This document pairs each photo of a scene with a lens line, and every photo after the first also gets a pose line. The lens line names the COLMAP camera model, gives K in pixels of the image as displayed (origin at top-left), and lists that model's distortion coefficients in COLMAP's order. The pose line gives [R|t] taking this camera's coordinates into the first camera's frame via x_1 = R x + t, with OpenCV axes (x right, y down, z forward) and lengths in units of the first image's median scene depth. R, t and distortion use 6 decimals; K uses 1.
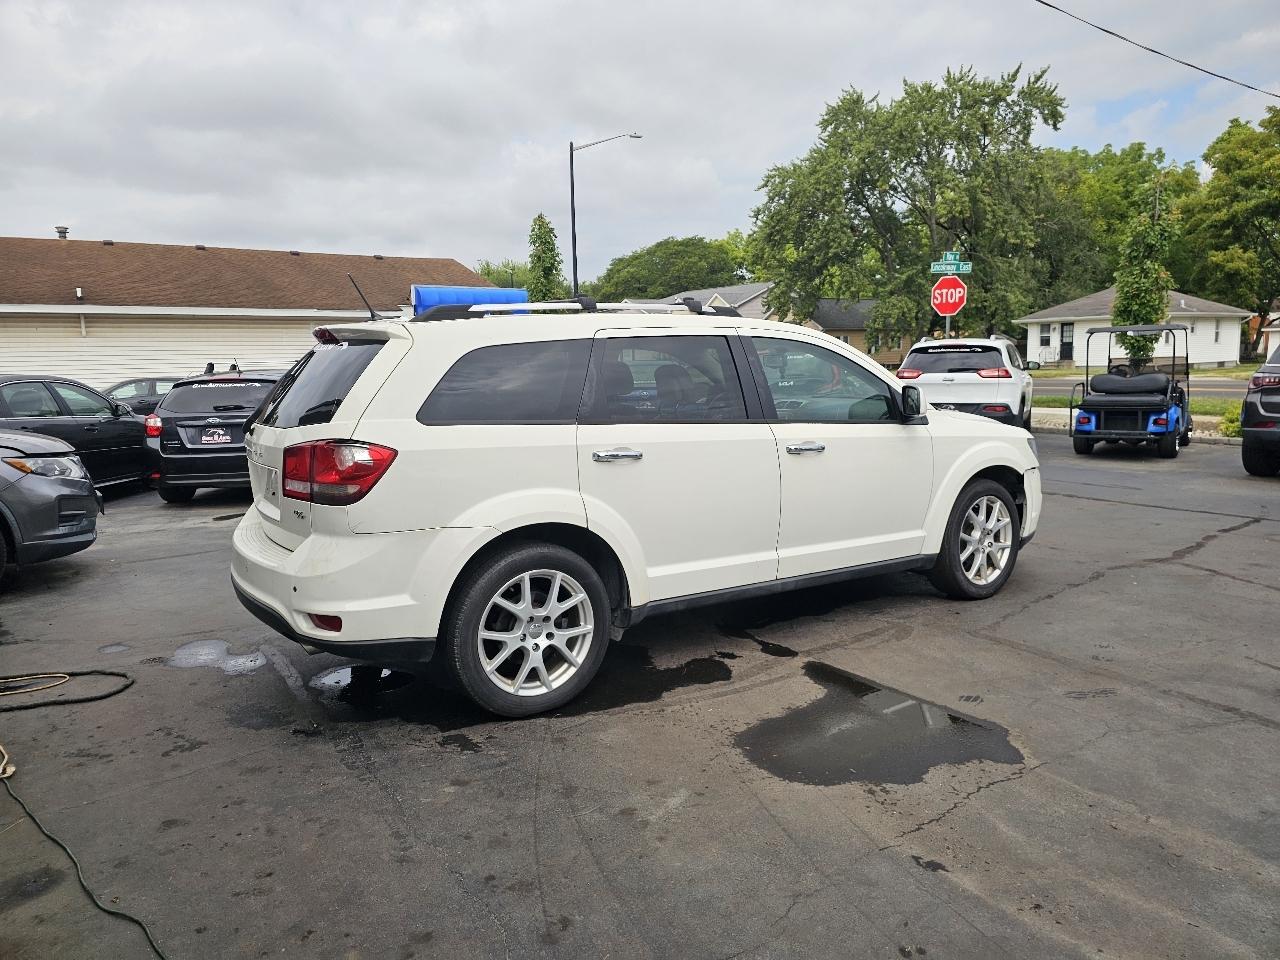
lens RADIAL K [[857.2, 0, 635.9], [0, 857.2, 469.0], [0, 0, 1]] dist [0.058674, -0.052964]
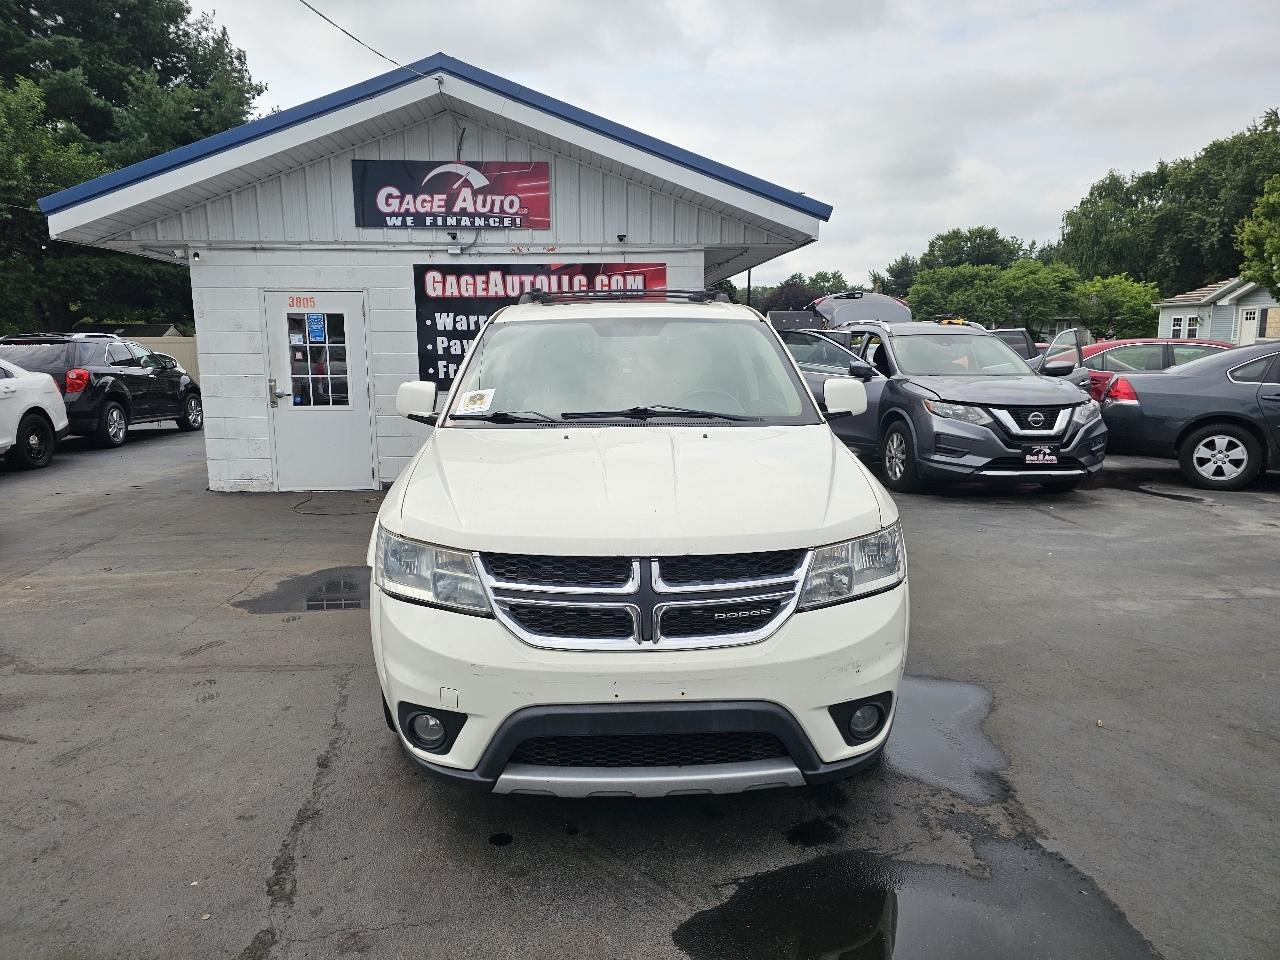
lens RADIAL K [[855.2, 0, 632.0], [0, 855.2, 482.2], [0, 0, 1]] dist [0.050623, -0.038747]
pose [[-0.502240, 0.162448, -0.849332, 0.145282], [-0.094305, 0.966048, 0.240538, -0.034151], [0.859571, 0.200904, -0.469868, 0.245013]]
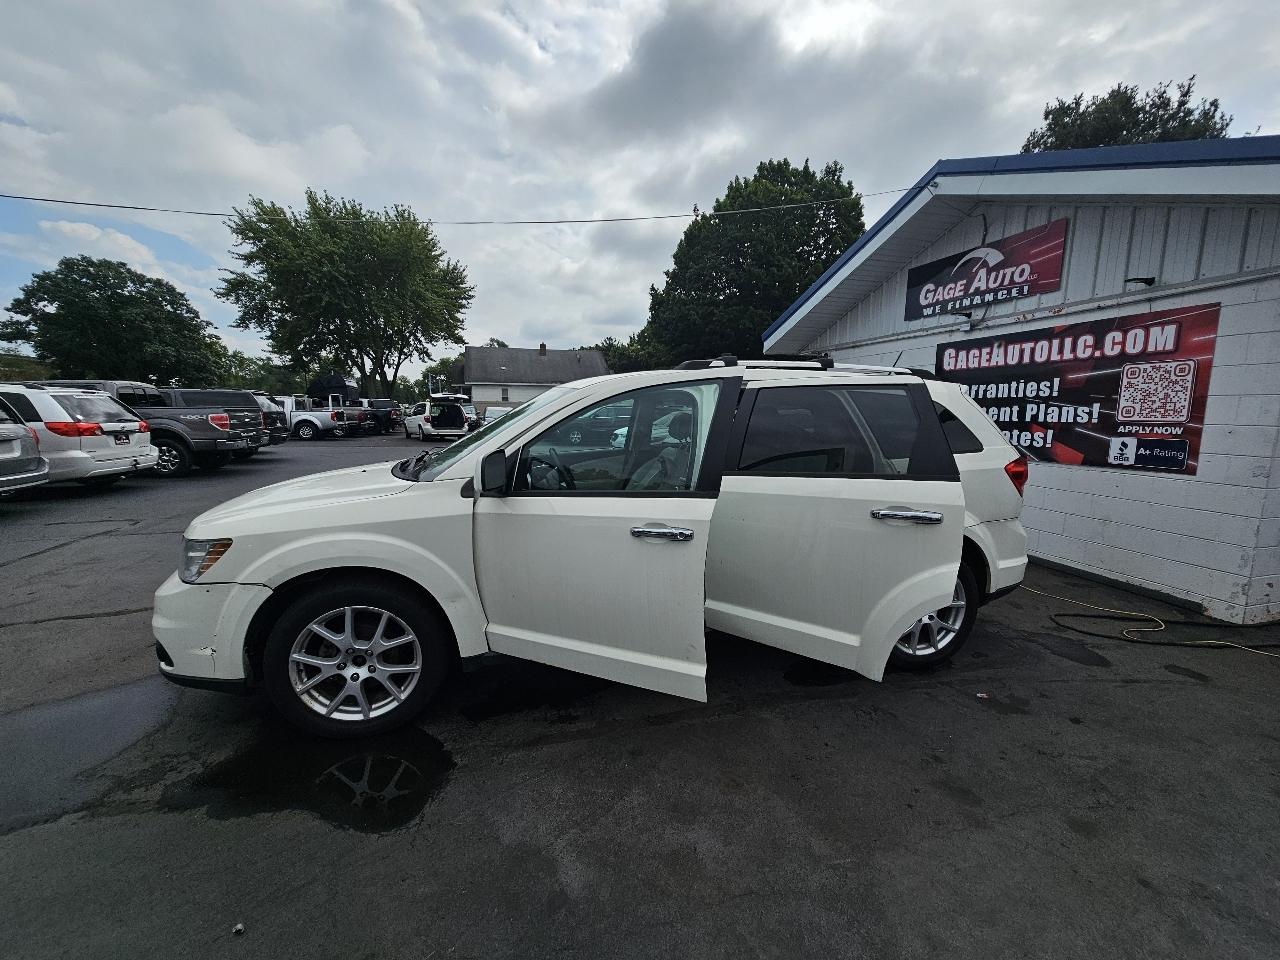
lens RADIAL K [[522.5, 0, 642.2], [0, 522.5, 481.2], [0, 0, 1]] dist [0.000765, -0.001071]
pose [[-0.948859, -0.029992, 0.314273, -0.024901], [0.053104, 0.966130, 0.252532, -0.034613], [-0.311203, 0.256307, -0.915128, 0.272988]]
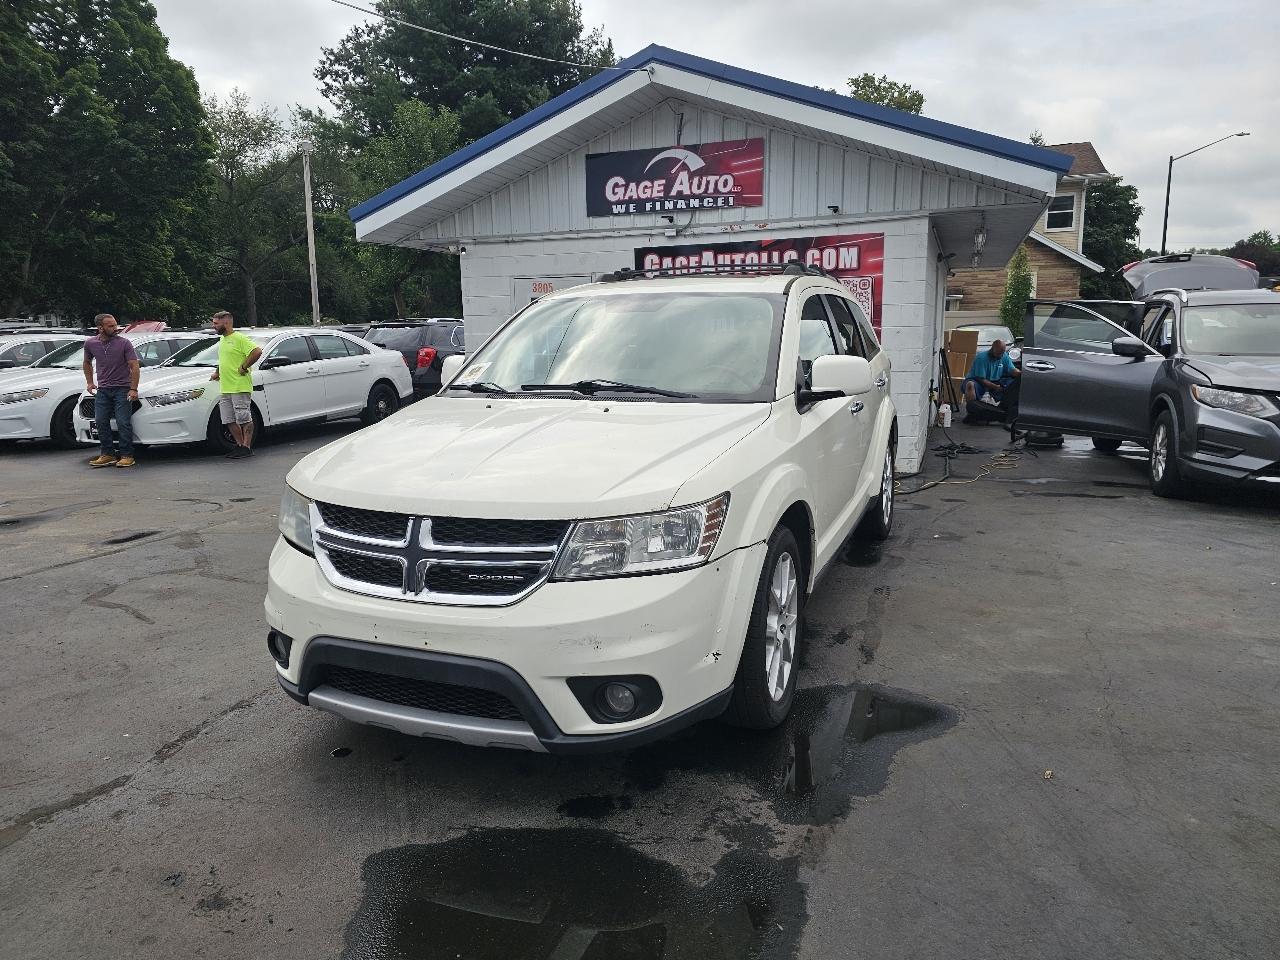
lens RADIAL K [[857.2, 0, 635.8], [0, 857.2, 470.5], [0, 0, 1]] dist [0.058674, -0.052964]
pose [[-0.815642, 0.128416, -0.564125, 0.109106], [-0.041919, 0.959376, 0.278999, -0.037879], [0.577036, 0.251211, -0.777124, 0.288779]]
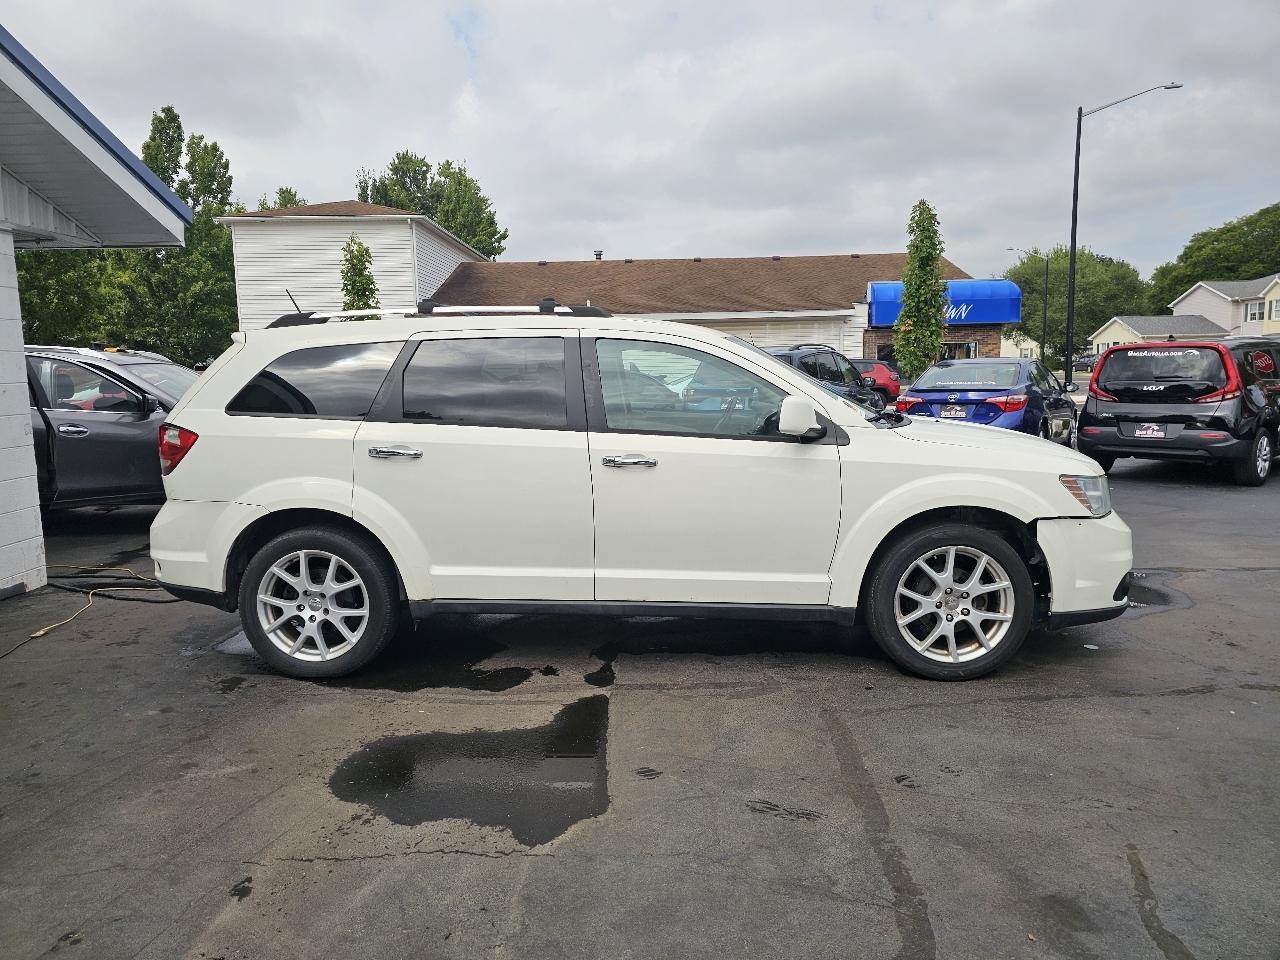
lens RADIAL K [[857.2, 0, 630.7], [0, 857.2, 468.1], [0, 0, 1]] dist [0.058674, -0.052964]
pose [[0.814168, 0.076858, -0.575520, 0.102910], [-0.075702, 0.996791, 0.026023, -0.005826], [0.575673, 0.022380, 0.817373, 0.038311]]
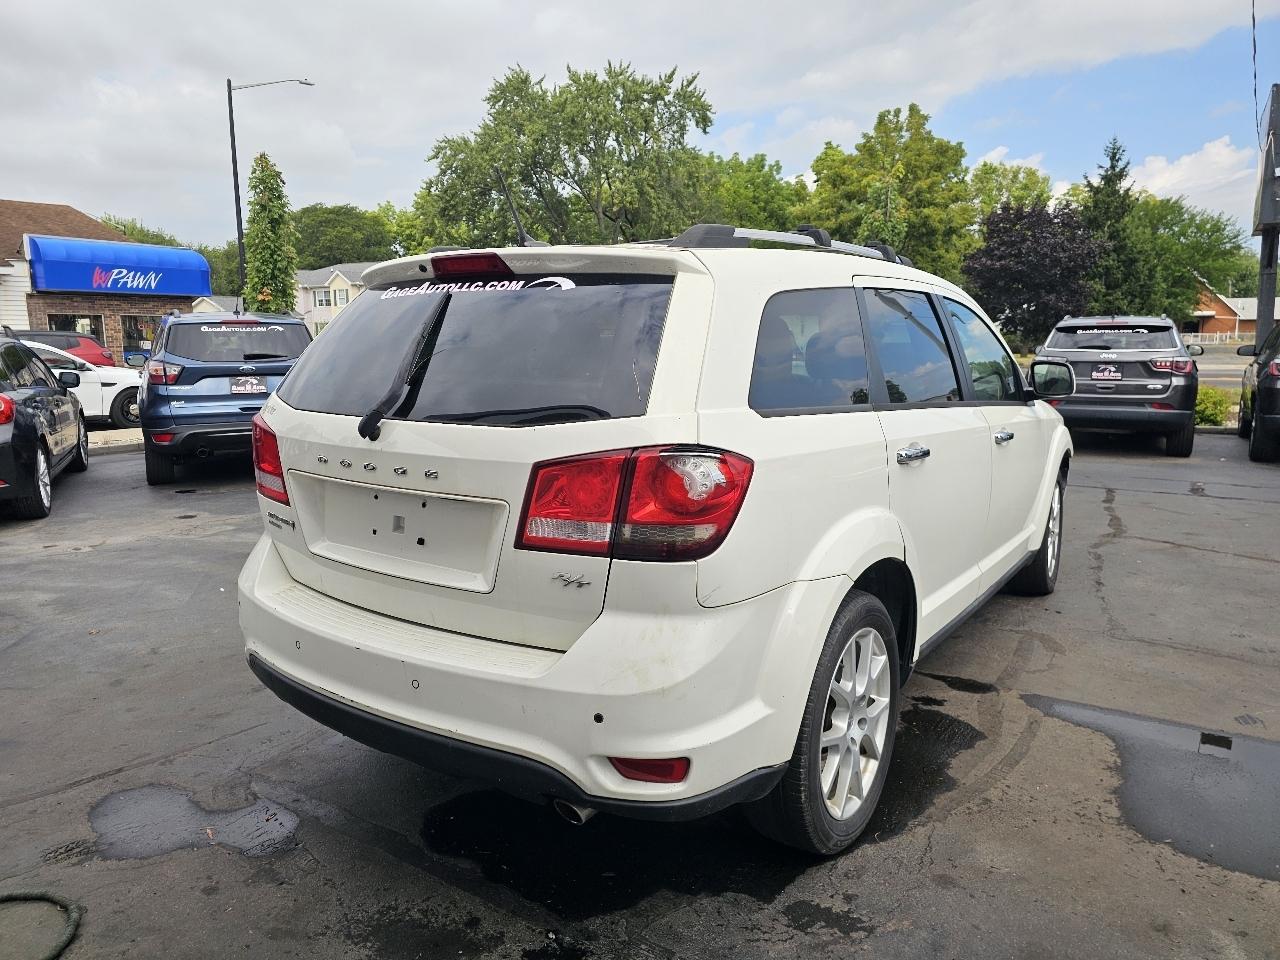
lens RADIAL K [[857.2, 0, 626.6], [0, 857.2, 472.1], [0, 0, 1]] dist [0.058674, -0.052964]
pose [[0.923711, -0.040297, 0.380965, -0.063978], [0.031147, 0.999060, 0.030154, -0.003728], [-0.381822, -0.015987, 0.924098, 0.053846]]
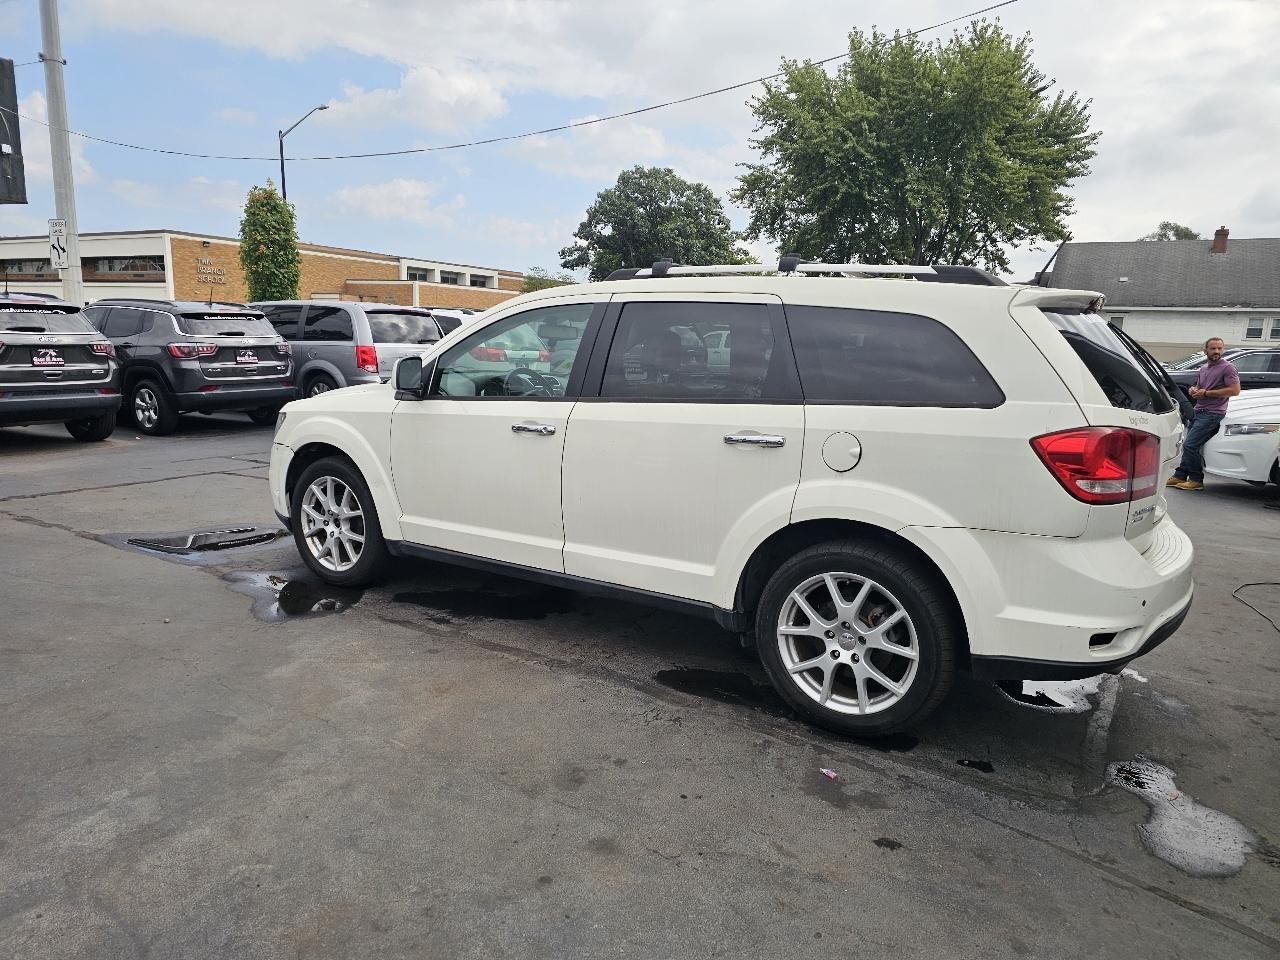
lens RADIAL K [[857.2, 0, 629.9], [0, 857.2, 494.6], [0, 0, 1]] dist [0.058674, -0.052964]
pose [[-0.412846, -0.158335, 0.896933, -0.126990], [0.091866, 0.972513, 0.213962, -0.025915], [-0.906156, 0.170731, -0.386952, 0.233571]]
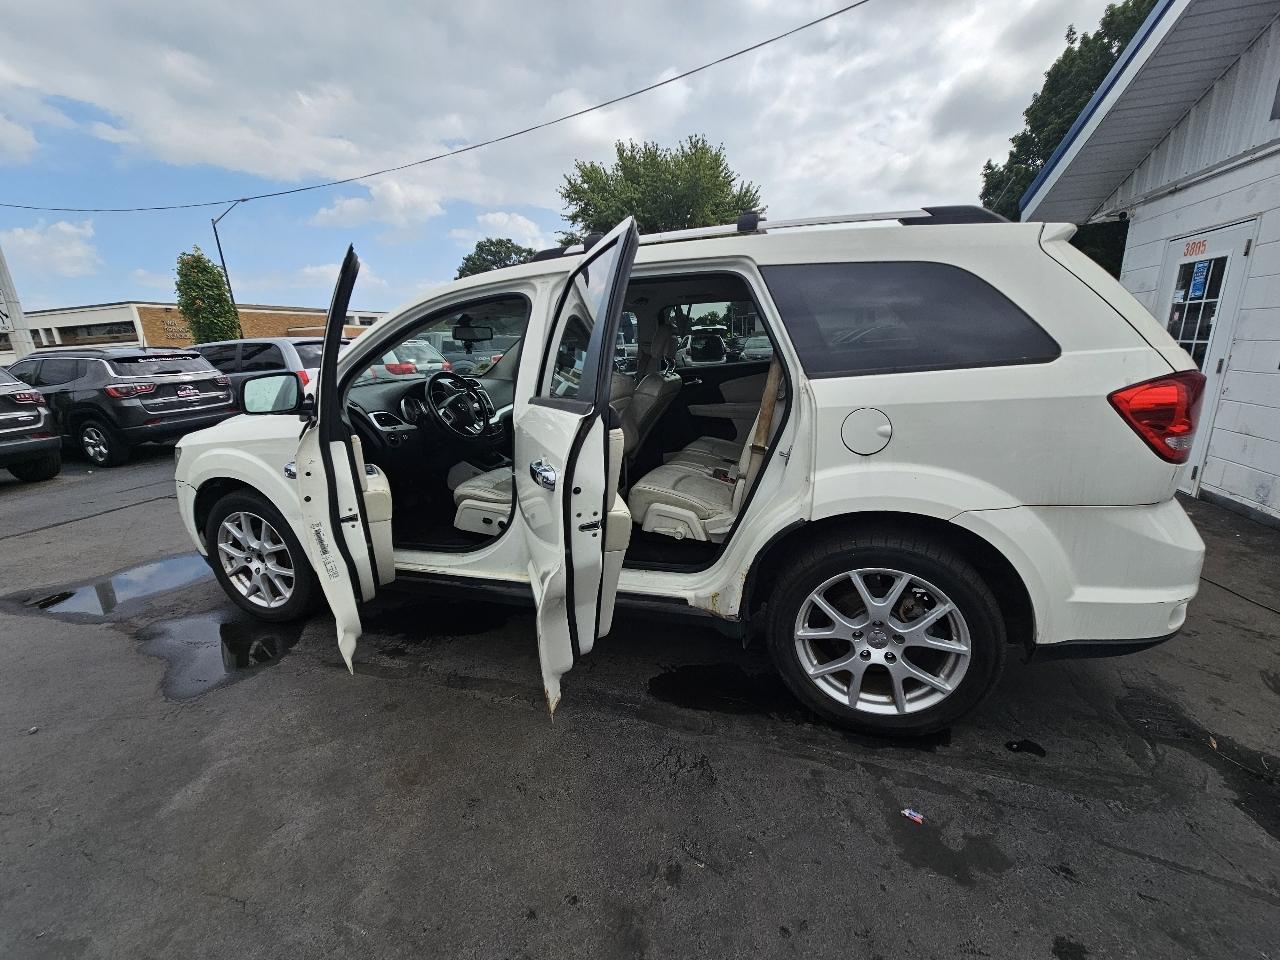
lens RADIAL K [[522.5, 0, 637.6], [0, 522.5, 485.6], [0, 0, 1]] dist [0.000765, -0.001071]
pose [[-0.626713, -0.153224, 0.764037, -0.070489], [0.159860, 0.934344, 0.318506, -0.021902], [-0.762676, 0.321751, -0.561071, 0.218711]]
